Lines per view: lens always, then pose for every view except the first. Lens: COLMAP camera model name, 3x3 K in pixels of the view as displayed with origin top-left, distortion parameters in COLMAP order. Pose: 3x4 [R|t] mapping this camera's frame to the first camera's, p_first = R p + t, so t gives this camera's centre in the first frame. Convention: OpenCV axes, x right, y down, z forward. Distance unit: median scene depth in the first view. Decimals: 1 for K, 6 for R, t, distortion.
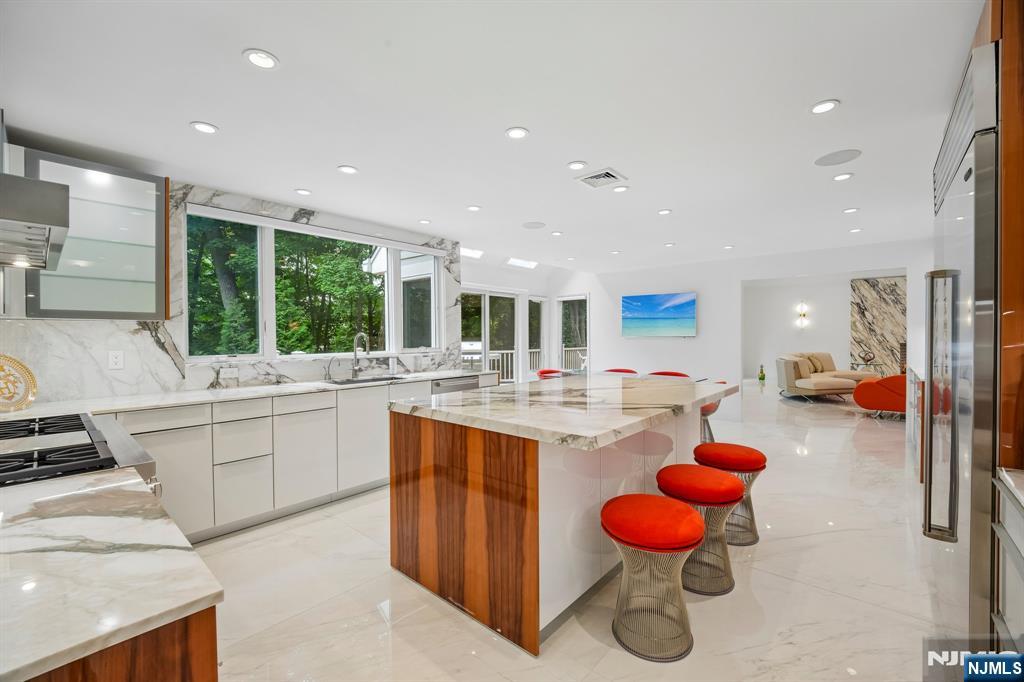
lens RADIAL K [[421.8, 0, 509.6], [0, 421.8, 342.3], [0, 0, 1]] dist [0.000395, -0.007713]
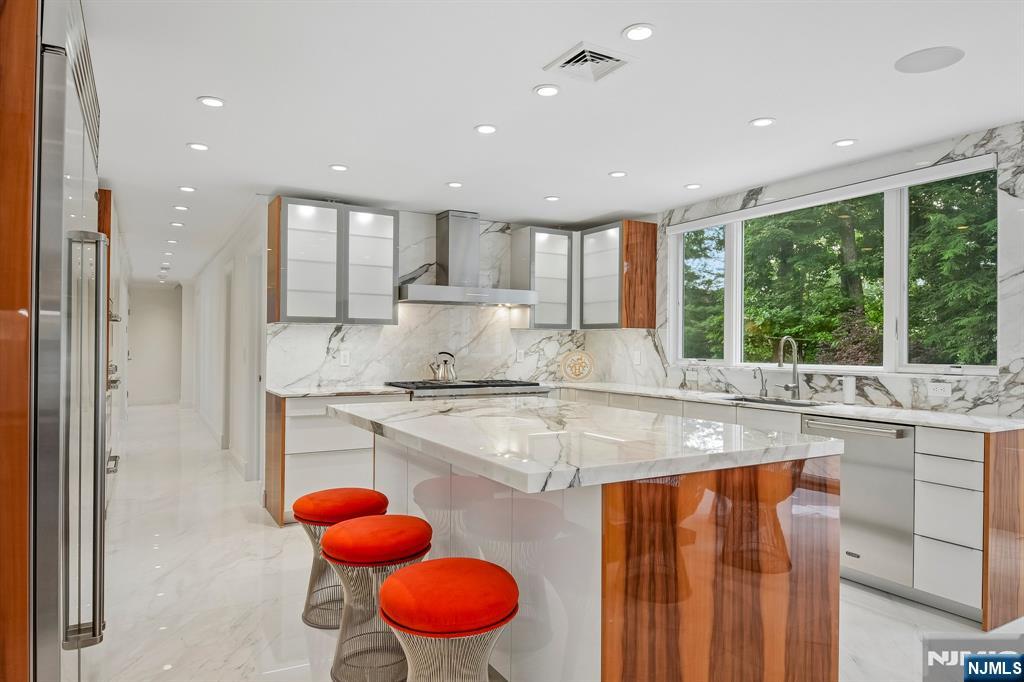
lens RADIAL K [[639.1, 0, 515.7], [0, 639.1, 342.0], [0, 0, 1]] dist [0.016942, -0.008251]
pose [[-0.311350, -0.002816, -0.950291, 0.829760], [-0.021252, 0.999766, 0.004000, -0.006995], [0.950058, 0.021441, -0.311337, 0.909030]]
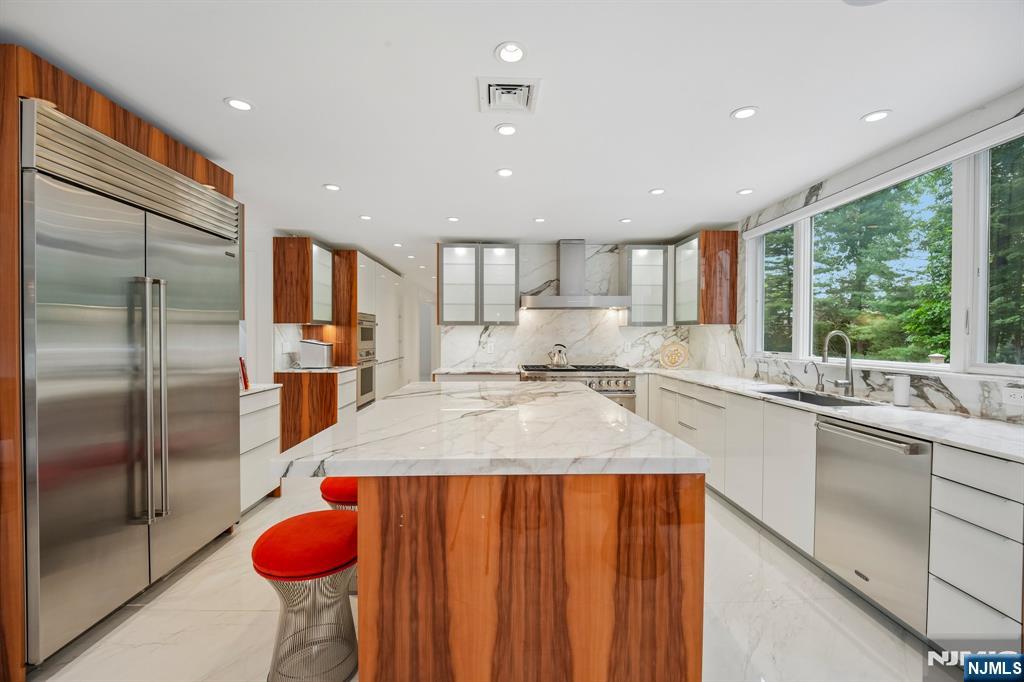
lens RADIAL K [[421.8, 0, 515.4], [0, 421.8, 340.2], [0, 0, 1]] dist [0.000395, -0.007713]
pose [[-0.722193, 0.010719, -0.691608, 0.510797], [-0.009848, 0.999619, 0.025776, -0.019521], [0.691621, 0.025426, -0.721813, 1.144776]]
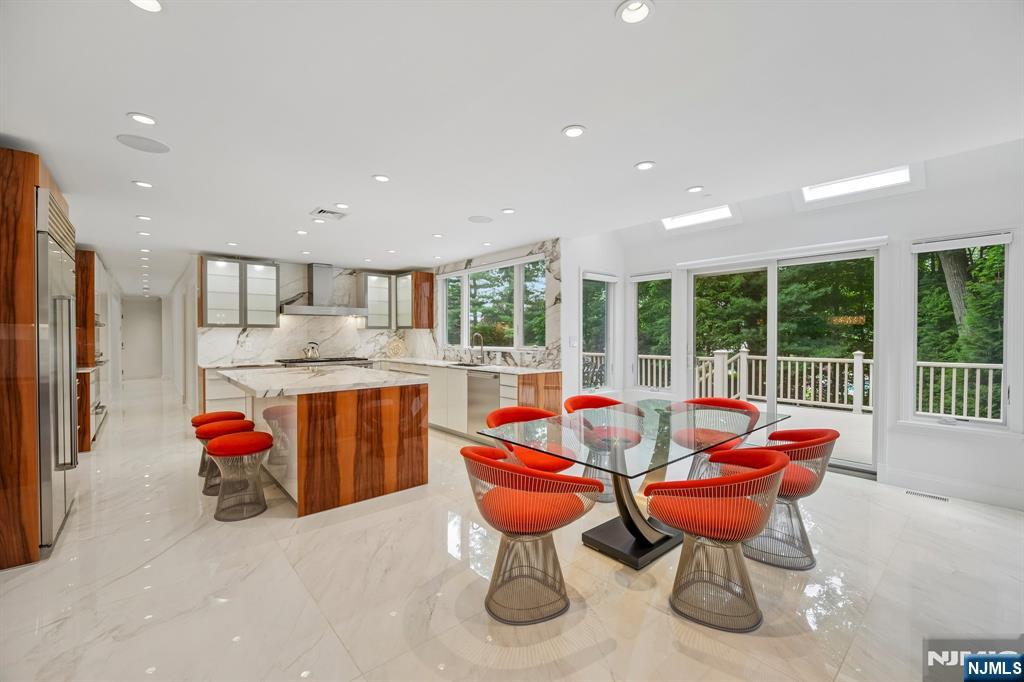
lens RADIAL K [[421.8, 0, 515.6], [0, 421.8, 340.3], [0, 0, 1]] dist [0.000395, -0.007713]
pose [[-0.120719, 0.015672, -0.992563, 1.098111], [-0.014796, 0.999736, 0.017585, -0.025123], [0.992576, 0.016809, -0.120456, 1.321481]]
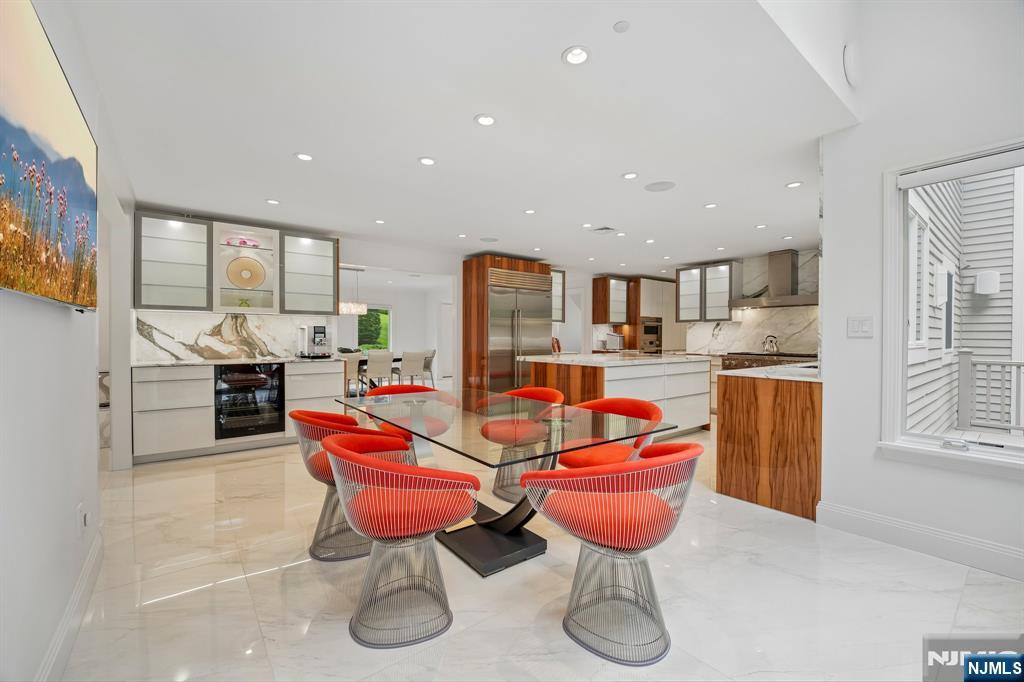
lens RADIAL K [[421.8, 0, 503.3], [0, 421.8, 338.1], [0, 0, 1]] dist [0.000395, -0.007713]
pose [[-0.980000, -0.000427, 0.198998, 0.207958], [0.002942, 0.999857, 0.016636, 0.004225], [-0.198977, 0.016889, -0.979859, 2.072241]]
